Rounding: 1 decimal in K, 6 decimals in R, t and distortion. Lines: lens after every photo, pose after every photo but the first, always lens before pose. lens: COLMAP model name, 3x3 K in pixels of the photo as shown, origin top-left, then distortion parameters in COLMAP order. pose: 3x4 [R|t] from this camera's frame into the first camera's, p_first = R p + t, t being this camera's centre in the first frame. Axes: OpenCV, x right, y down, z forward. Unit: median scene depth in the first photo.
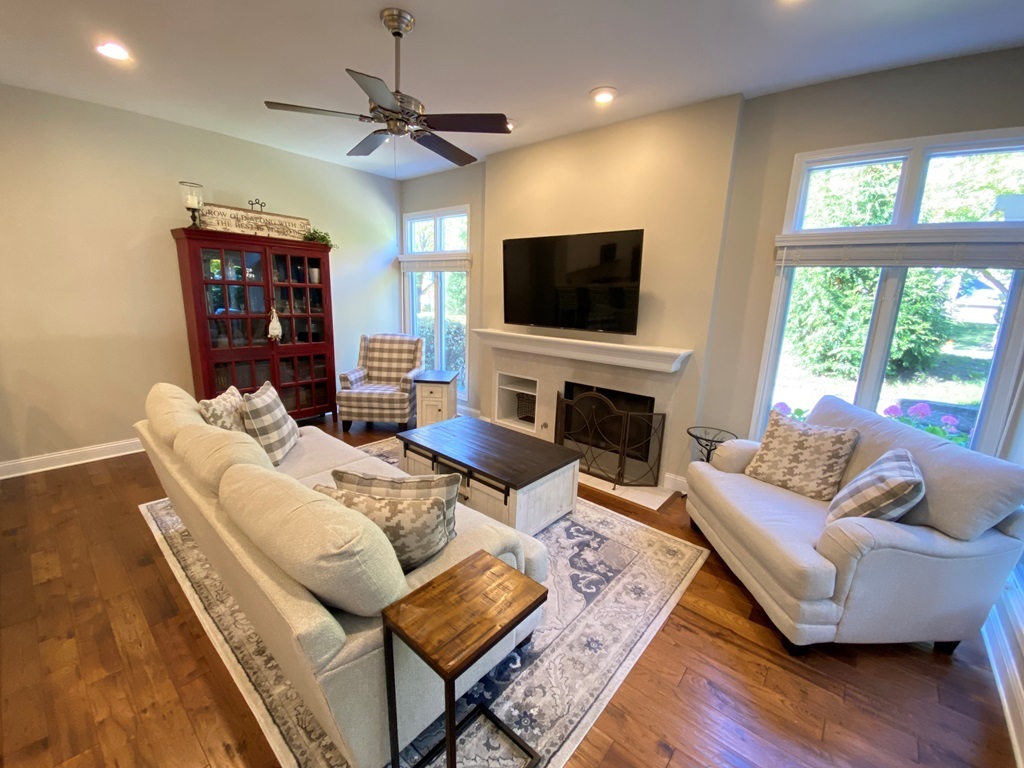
lens RADIAL K [[409.6, 0, 512.0], [0, 409.6, 384.0], [0, 0, 1]] dist [0.029787, -0.026224]
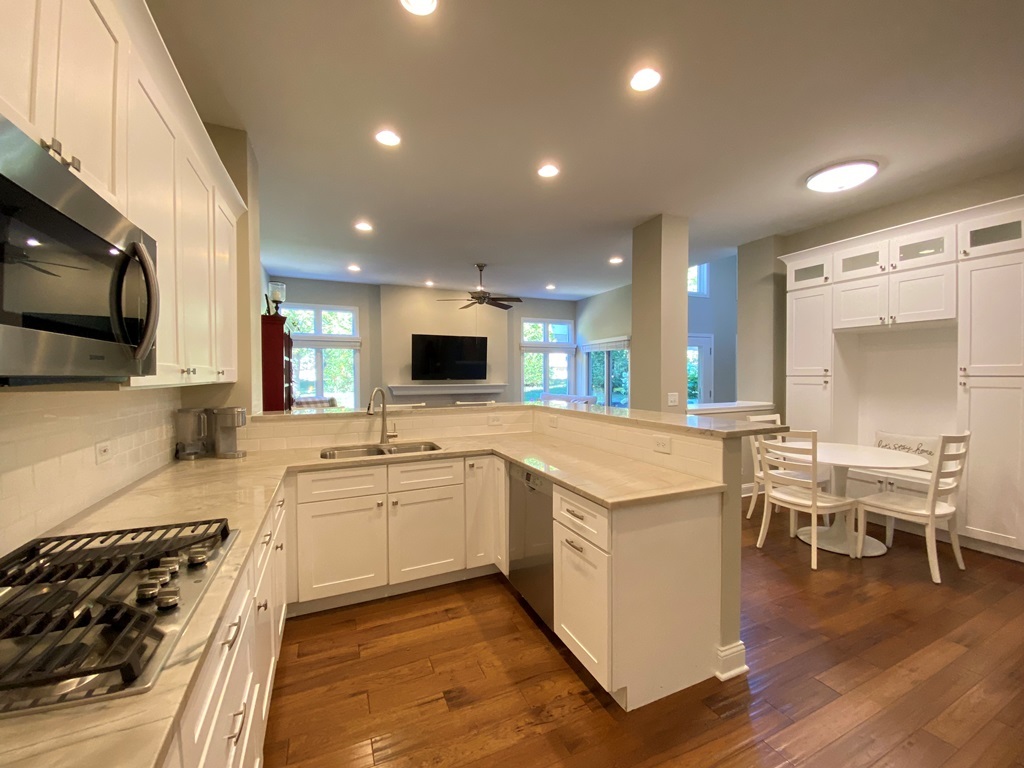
lens RADIAL K [[409.6, 0, 512.0], [0, 409.6, 384.0], [0, 0, 1]] dist [0.029787, -0.026224]
pose [[0.429534, -0.059063, 0.901117, -1.838400], [0.210405, 0.976942, -0.036260, 0.026400], [-0.878197, 0.205175, 0.432056, -0.149689]]
